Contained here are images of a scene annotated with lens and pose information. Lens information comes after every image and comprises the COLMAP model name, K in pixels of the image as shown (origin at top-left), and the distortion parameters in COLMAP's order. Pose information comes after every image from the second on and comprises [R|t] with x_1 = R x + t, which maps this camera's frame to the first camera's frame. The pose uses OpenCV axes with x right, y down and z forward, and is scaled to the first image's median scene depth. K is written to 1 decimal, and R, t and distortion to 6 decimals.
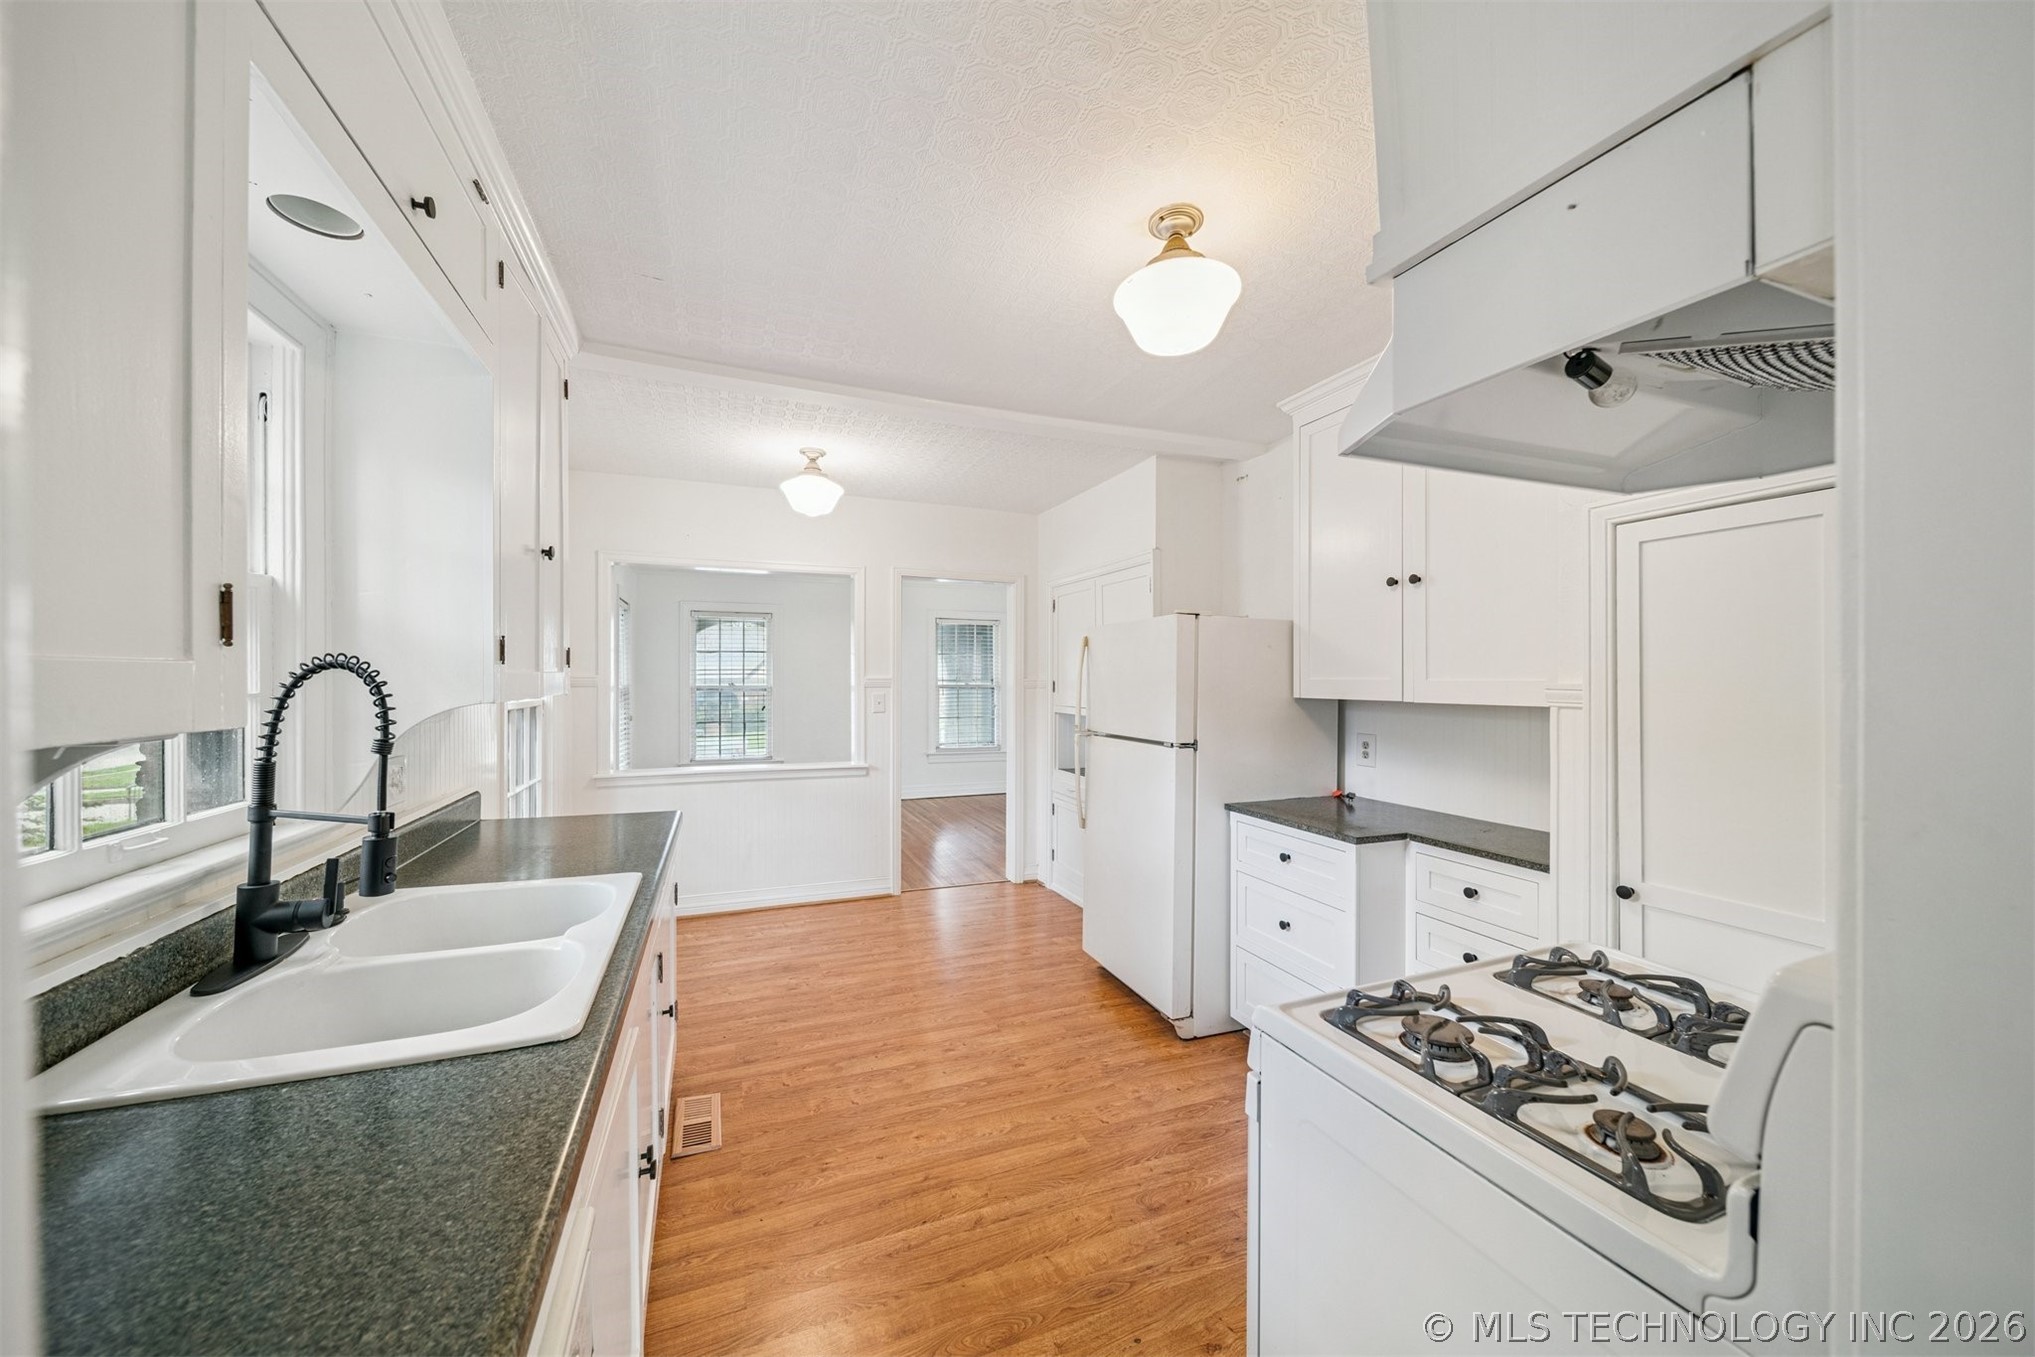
lens RADIAL K [[716.7, 0, 1000.8], [0, 716.7, 673.9], [0, 0, 1]] dist [-0.001016, -0.000117]
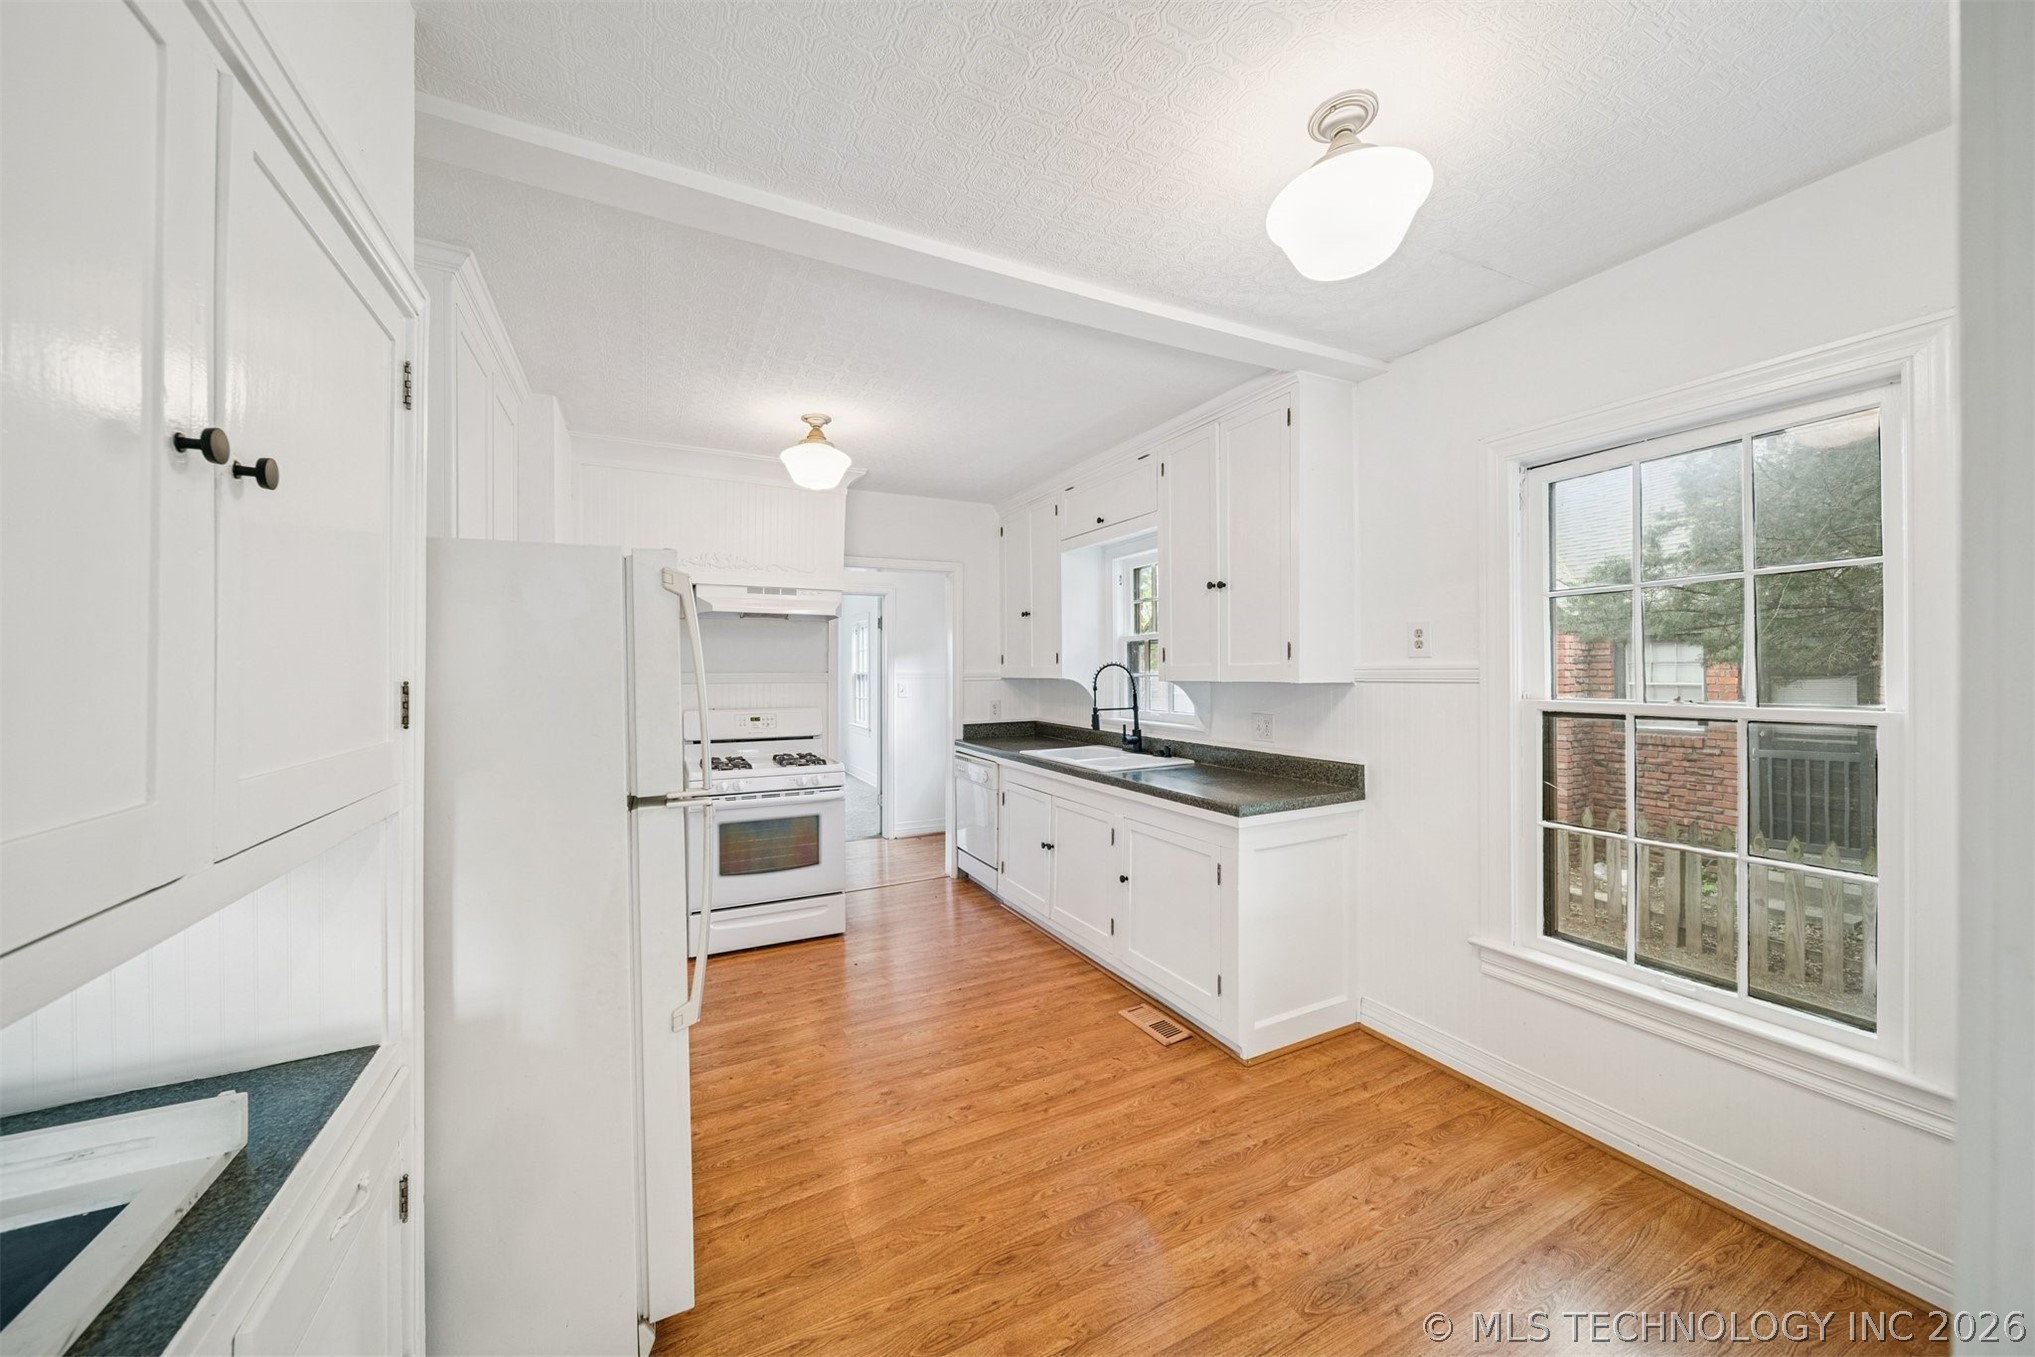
lens RADIAL K [[712.6, 0, 1003.6], [0, 712.6, 668.7], [0, 0, 1]] dist [-0.000985, -0.000086]
pose [[-0.996080, 0.002991, -0.088403, -0.049548], [0.003681, 0.999964, -0.007642, 0.013301], [0.088377, -0.007938, -0.996055, 2.142812]]
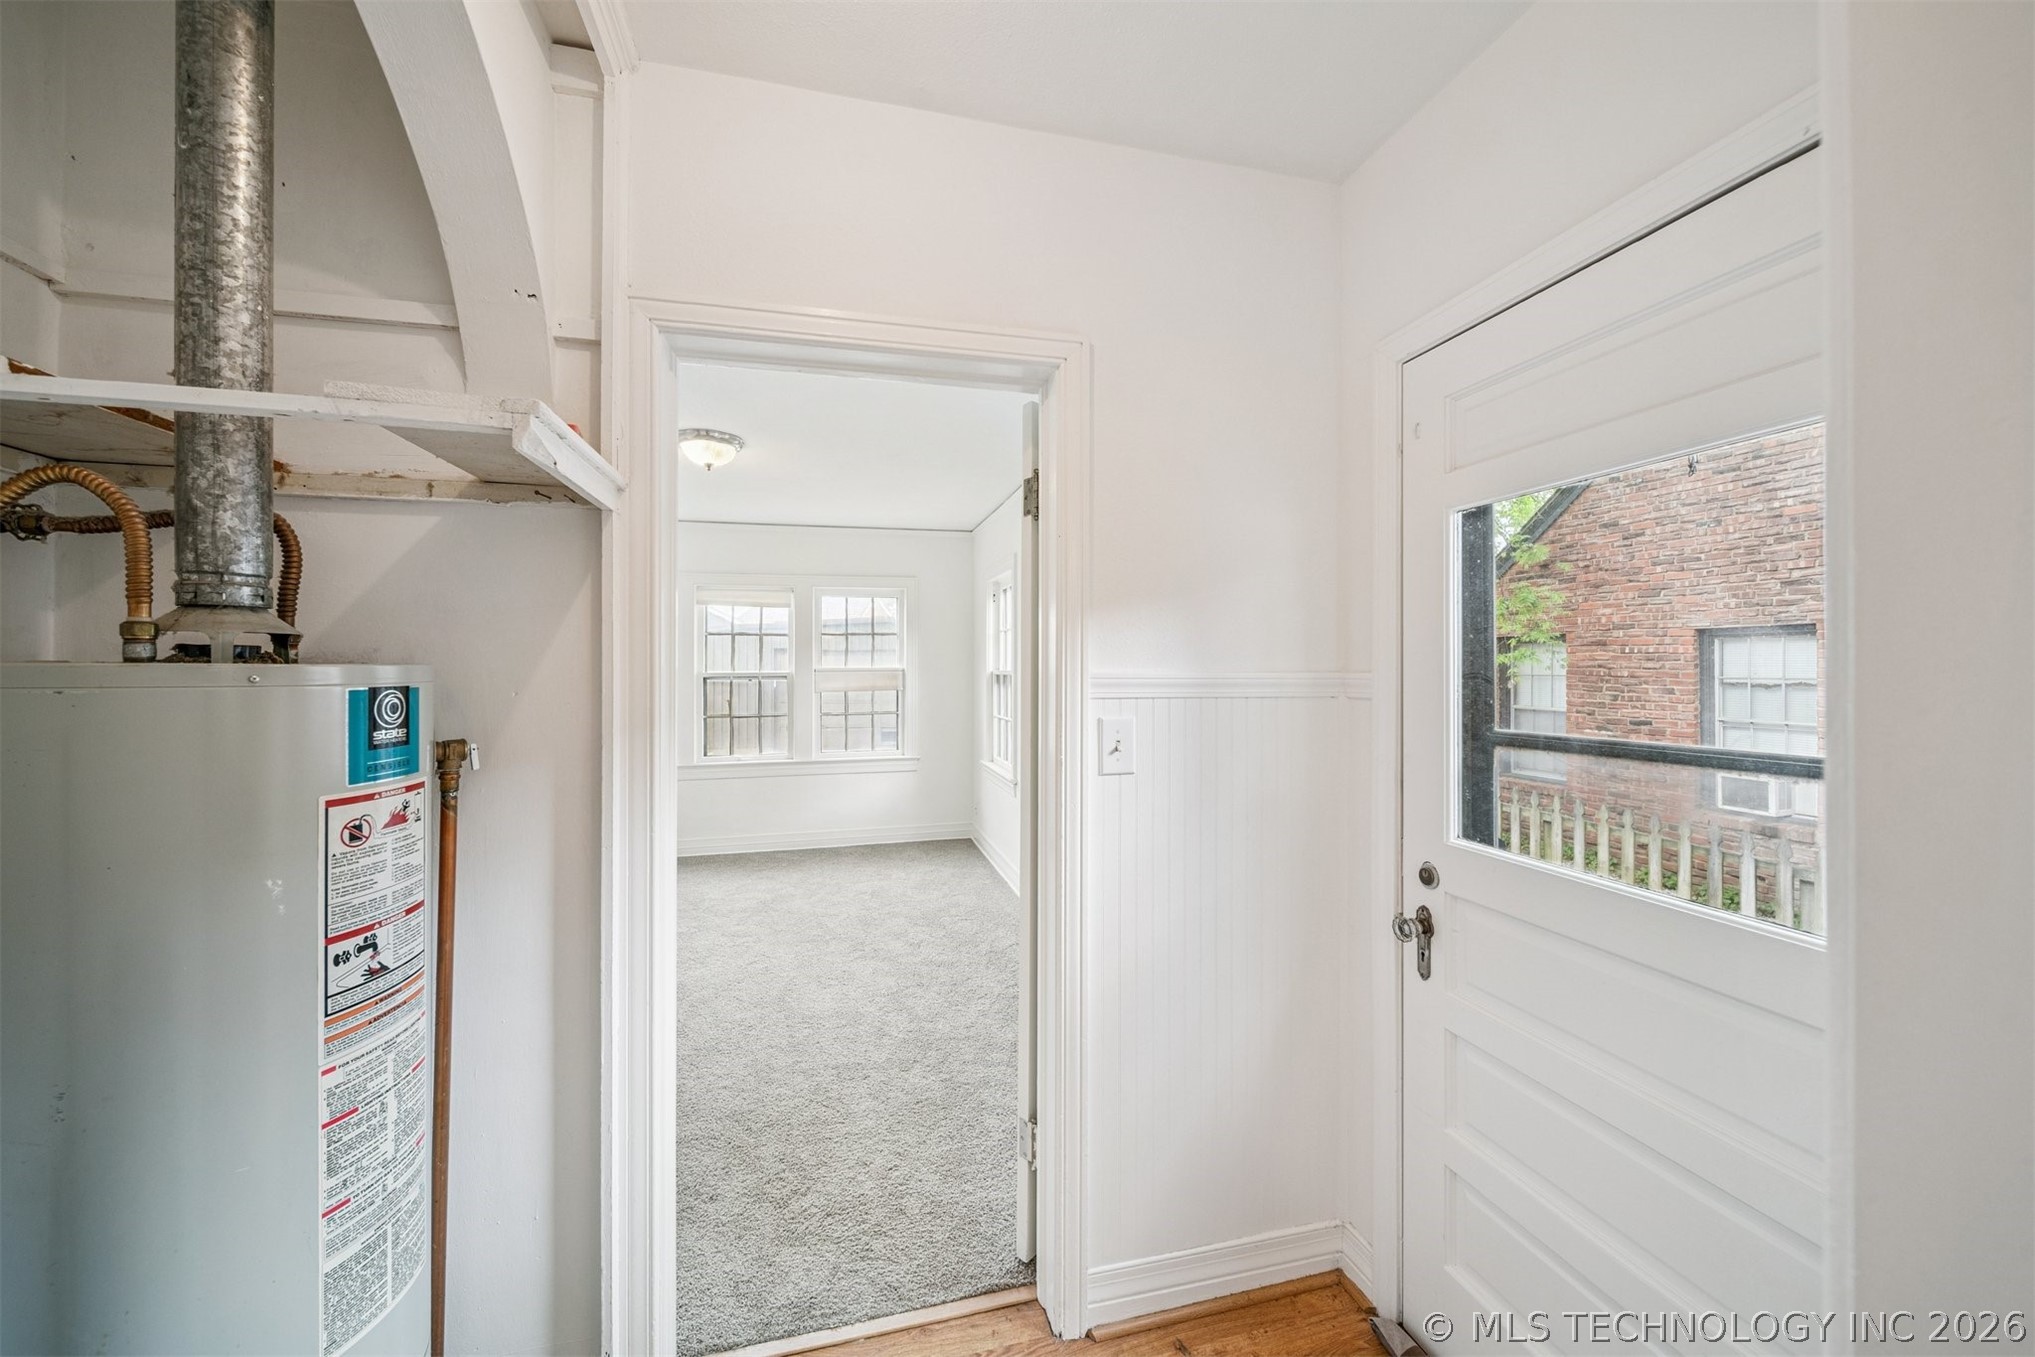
lens RADIAL K [[712.6, 0, 1003.6], [0, 712.6, 668.7], [0, 0, 1]] dist [-0.000985, -0.000086]
pose [[-0.991722, 0.000941, 0.128398, 0.108642], [0.000411, 0.999991, -0.004160, 0.002116], [-0.128400, -0.004073, -0.991714, 0.181298]]
